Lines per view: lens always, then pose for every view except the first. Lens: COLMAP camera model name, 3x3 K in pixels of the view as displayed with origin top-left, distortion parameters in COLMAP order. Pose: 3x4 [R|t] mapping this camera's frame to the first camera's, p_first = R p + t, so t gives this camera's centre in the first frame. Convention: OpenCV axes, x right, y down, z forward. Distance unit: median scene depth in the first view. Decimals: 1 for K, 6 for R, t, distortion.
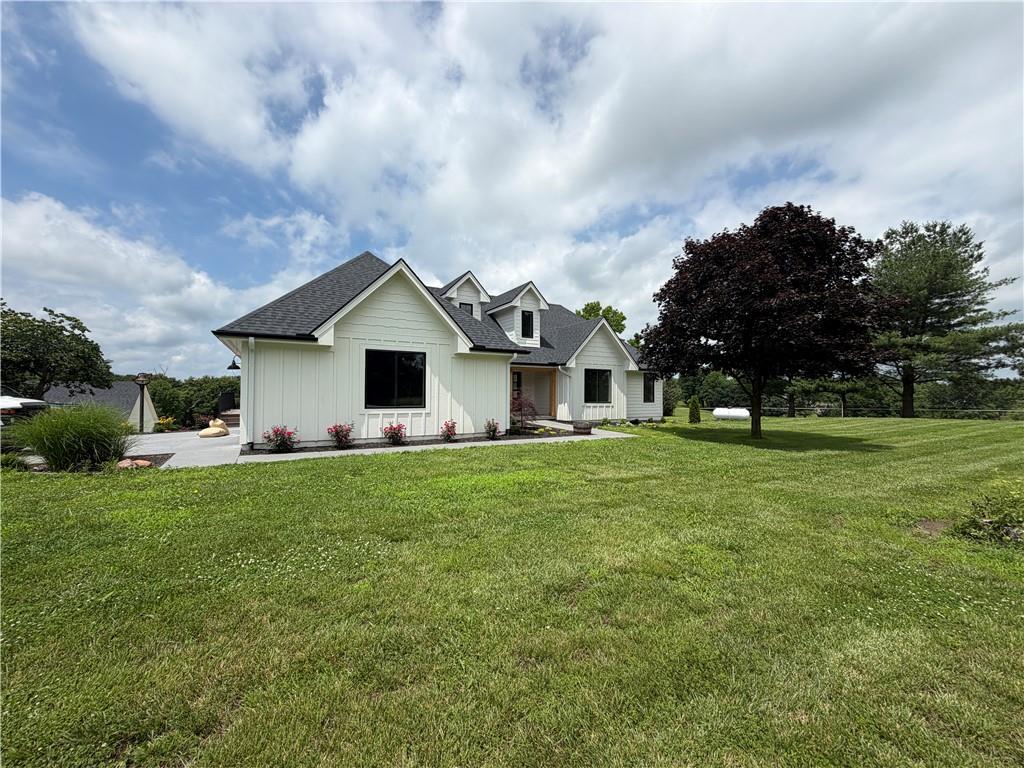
lens RADIAL K [[409.2, 0, 512.0], [0, 409.2, 384.0], [0, 0, 1]] dist [-0.020288, -0.000211]
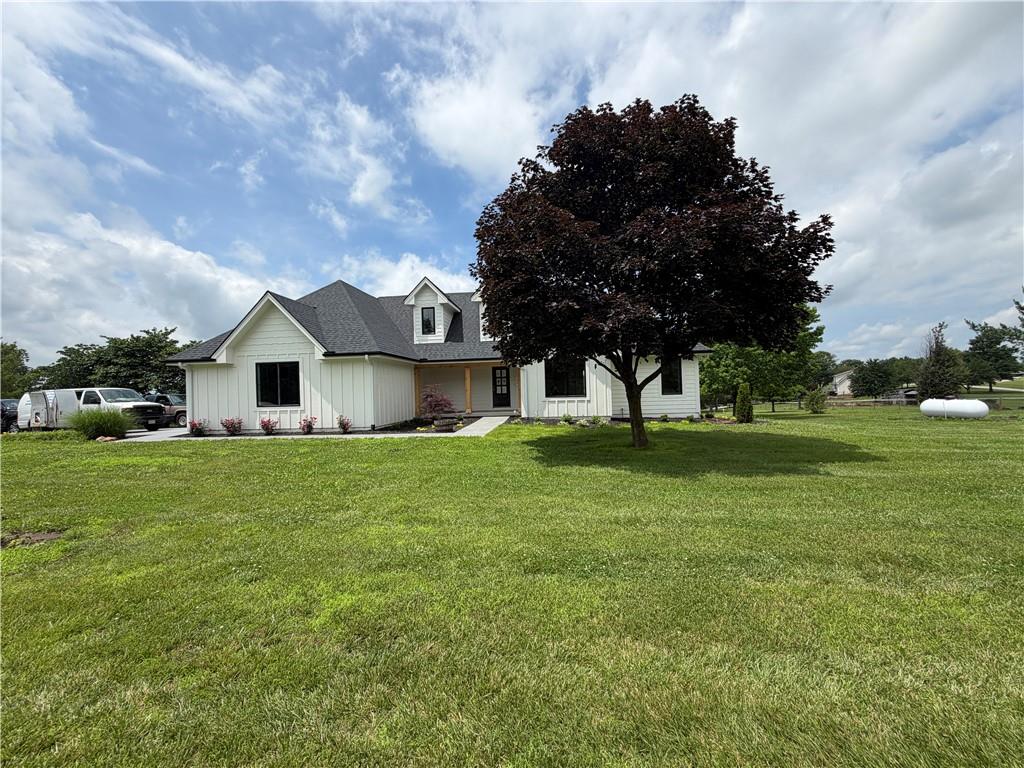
lens RADIAL K [[409.2, 0, 512.0], [0, 409.2, 384.0], [0, 0, 1]] dist [-0.020288, -0.000211]
pose [[0.781814, -0.026407, -0.622953, 0.814673], [0.045557, 0.998852, 0.014834, 0.002292], [0.621846, -0.039977, 0.782119, 0.339032]]
